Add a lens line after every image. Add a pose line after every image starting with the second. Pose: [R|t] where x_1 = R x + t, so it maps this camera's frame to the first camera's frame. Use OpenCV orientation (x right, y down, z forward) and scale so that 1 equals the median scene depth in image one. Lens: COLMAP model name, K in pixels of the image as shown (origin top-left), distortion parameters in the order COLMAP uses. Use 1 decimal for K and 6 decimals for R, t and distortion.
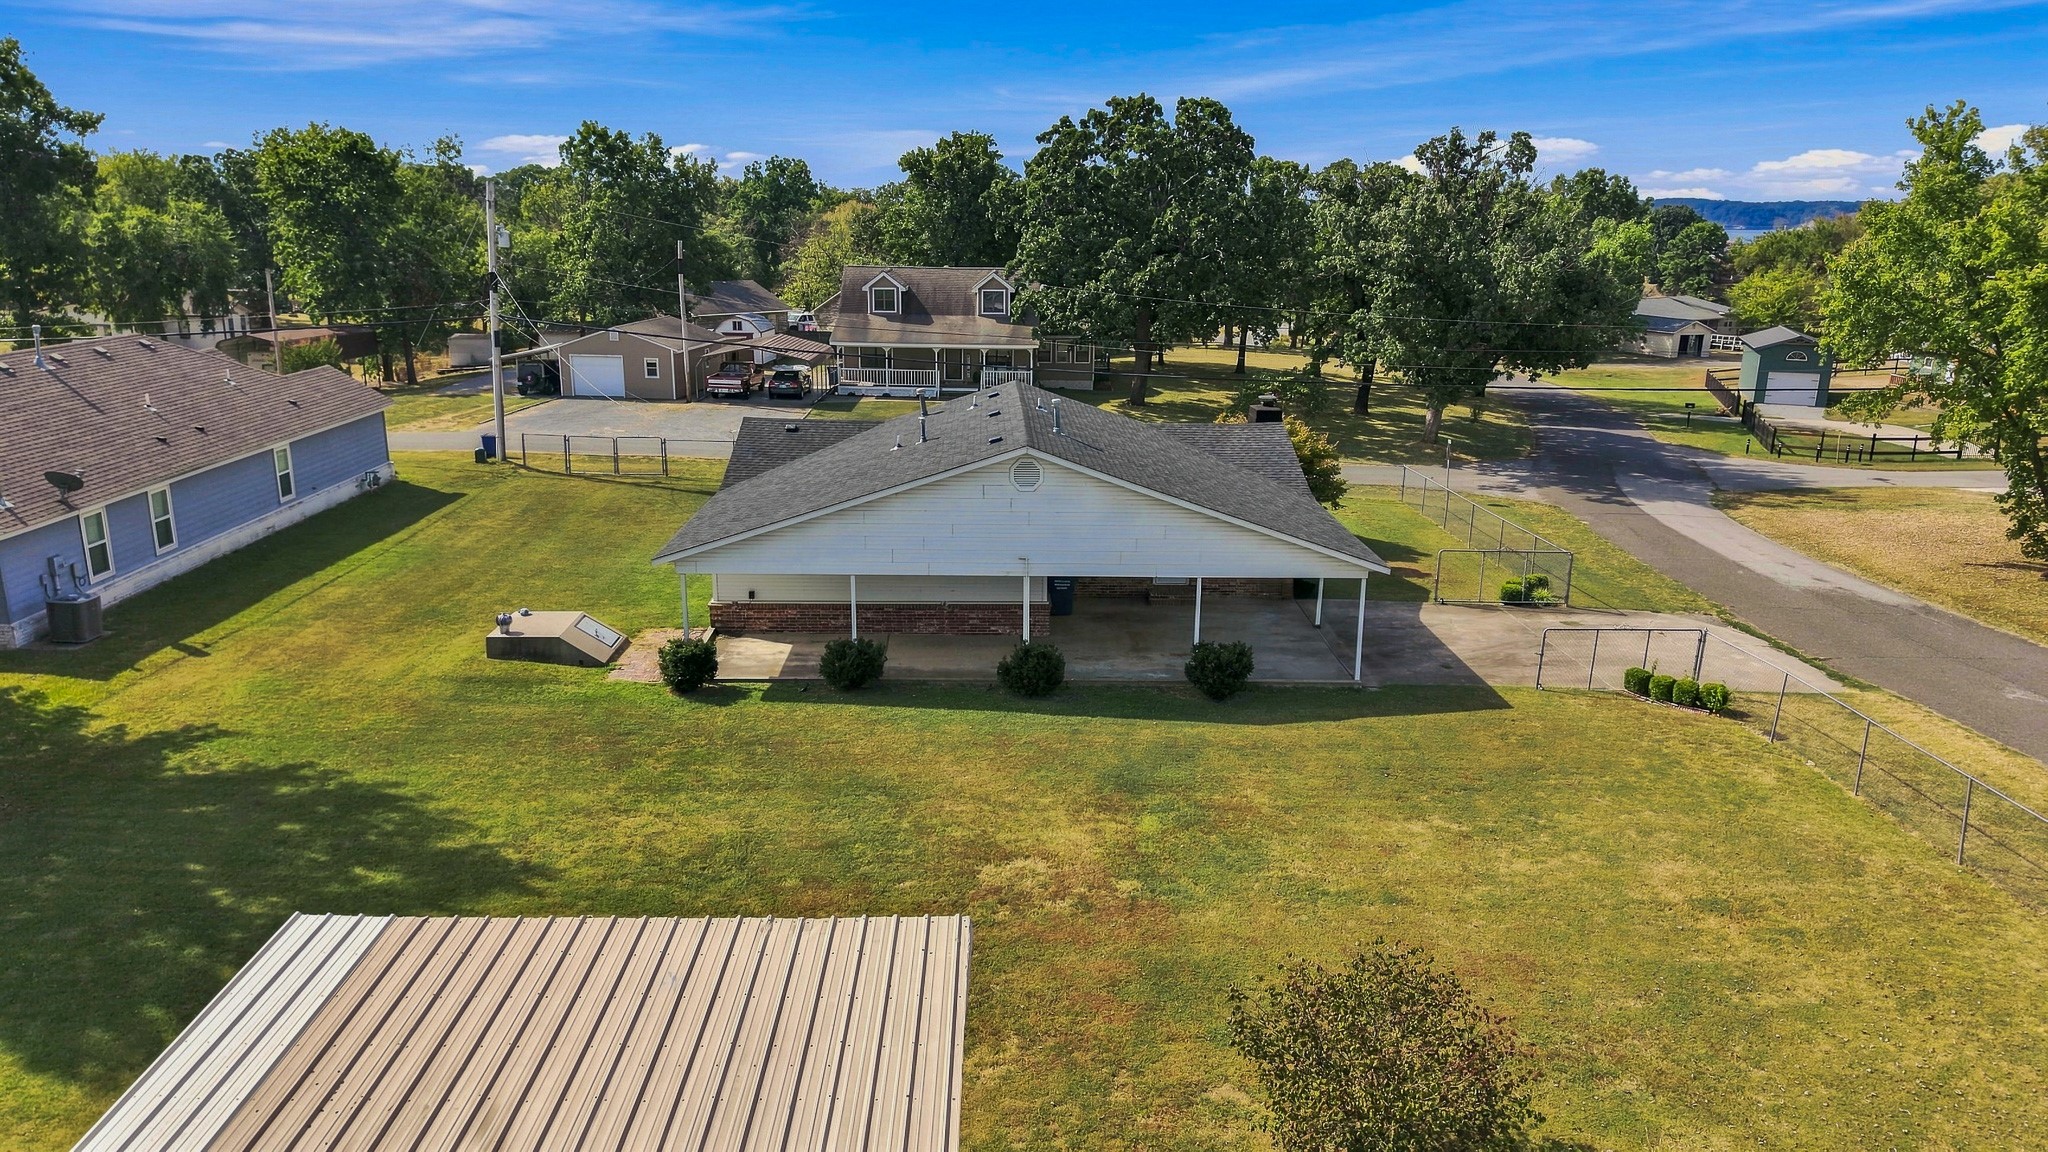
lens RADIAL K [[1366.7, 0, 1017.6], [0, 1366.7, 573.2], [0, 0, 1]] dist [0.028459, -0.034921]
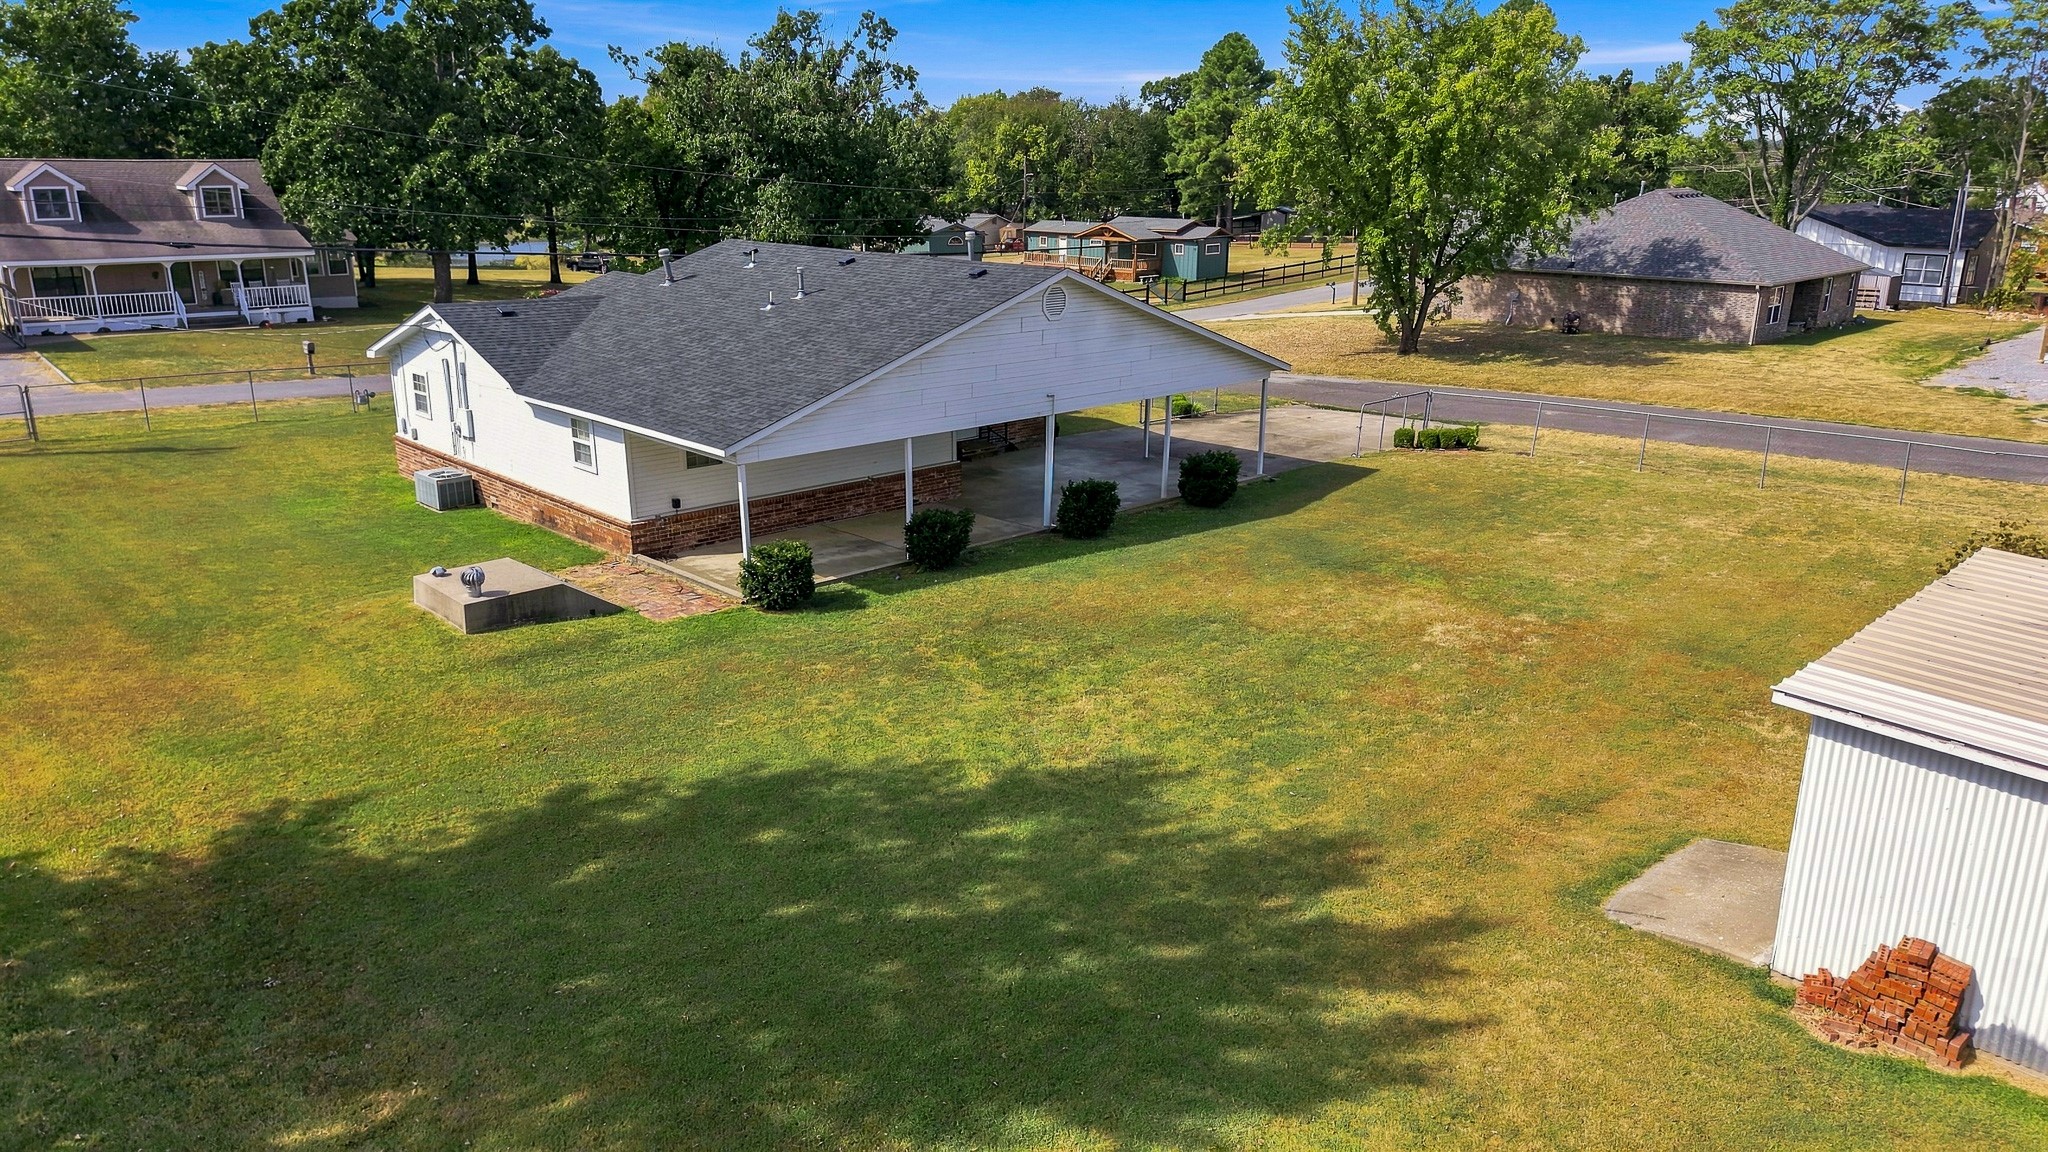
lens RADIAL K [[1375.7, 0, 1031.9], [0, 1375.7, 575.4], [0, 0, 1]] dist [0.003394, -0.002643]
pose [[0.728357, -0.200070, 0.655338, -0.655061], [0.169066, 0.979326, 0.111078, 0.003736], [-0.664012, 0.029891, 0.747124, 0.310582]]
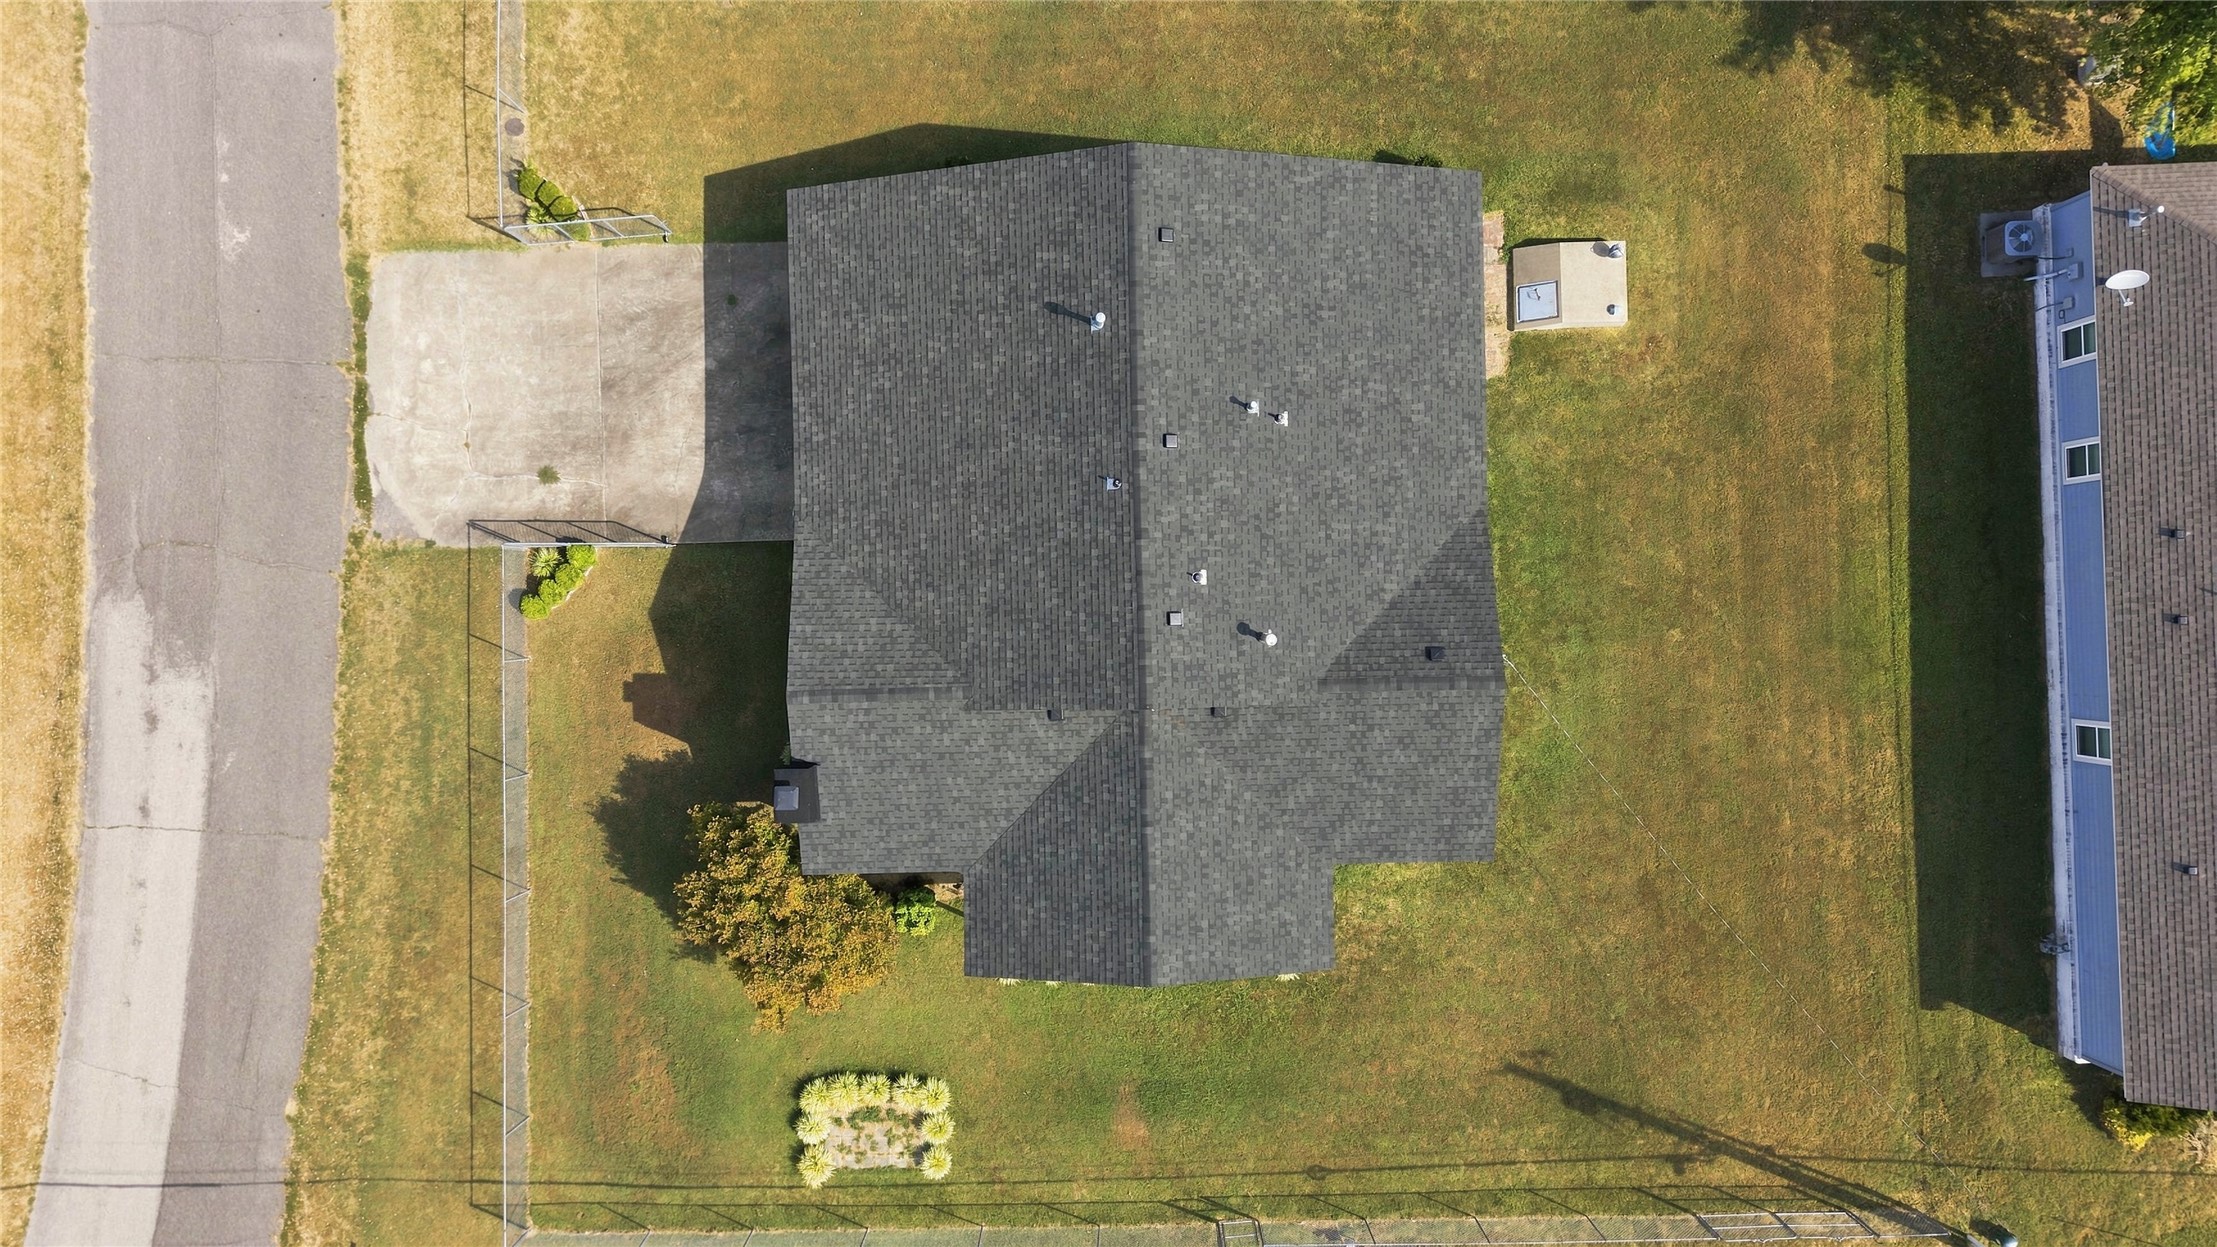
lens RADIAL K [[1480.6, 0, 1112.5], [0, 1480.6, 623.9], [0, 0, 1]] dist [0.075587, -0.115064]
pose [[-0.999973, 0.000243, -0.007277, 0.028451], [-0.007099, -0.254466, 0.967056, -1.225034], [-0.001617, 0.967082, 0.254460, 1.038453]]
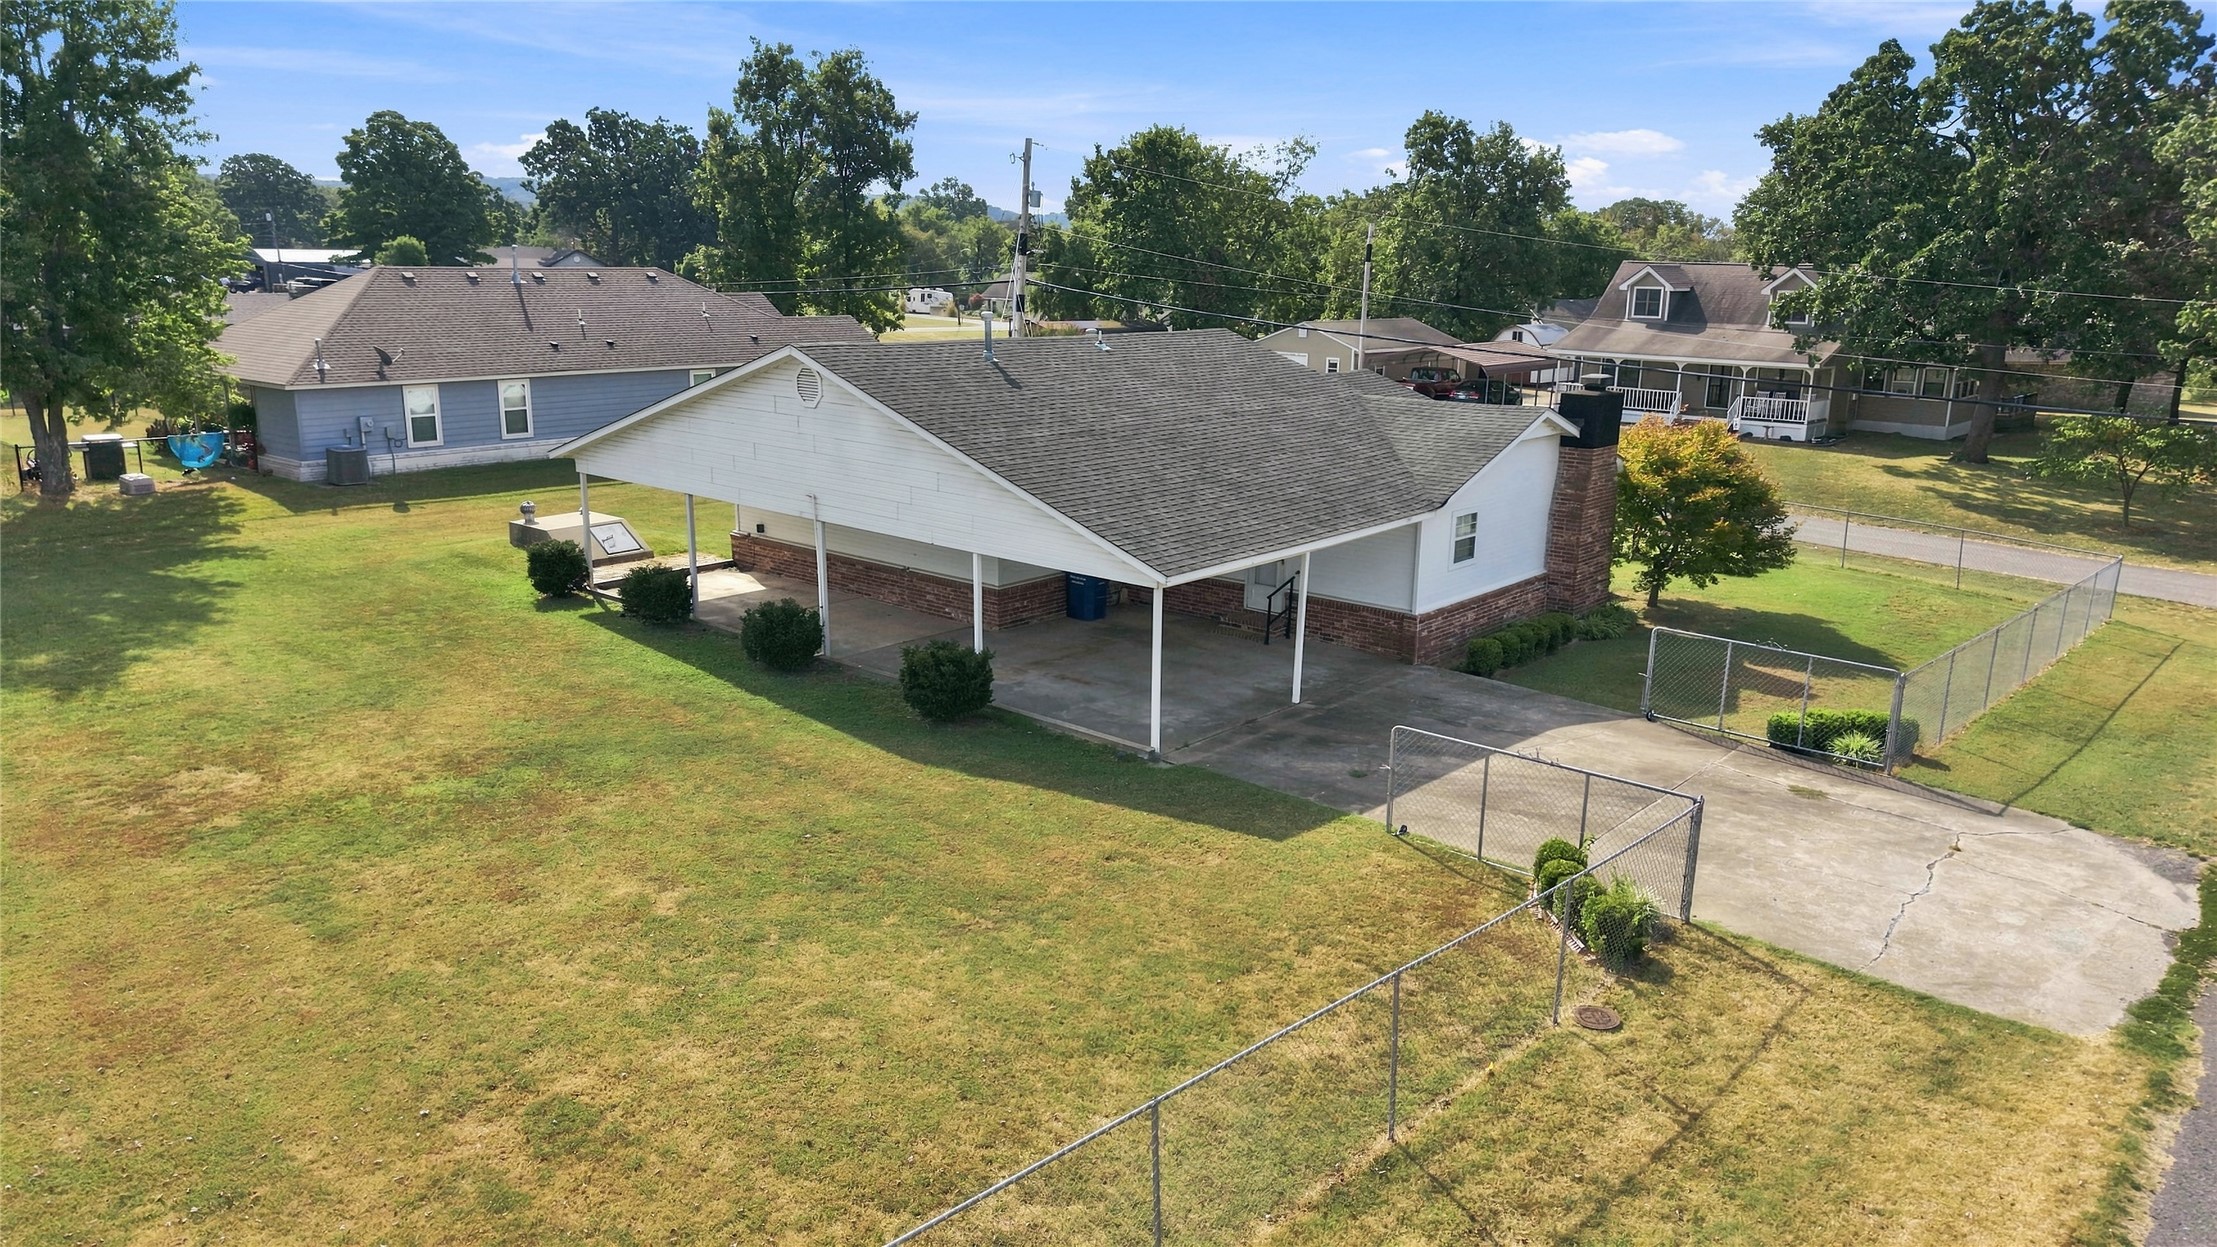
lens RADIAL K [[1479.5, 0, 1101.6], [0, 1479.5, 620.5], [0, 0, 1]] dist [0.028459, -0.034921]
pose [[0.743120, 0.160779, -0.649555, 0.698886], [-0.175418, 0.983565, 0.042767, -0.006551], [0.645756, 0.082162, 0.759110, 0.474623]]
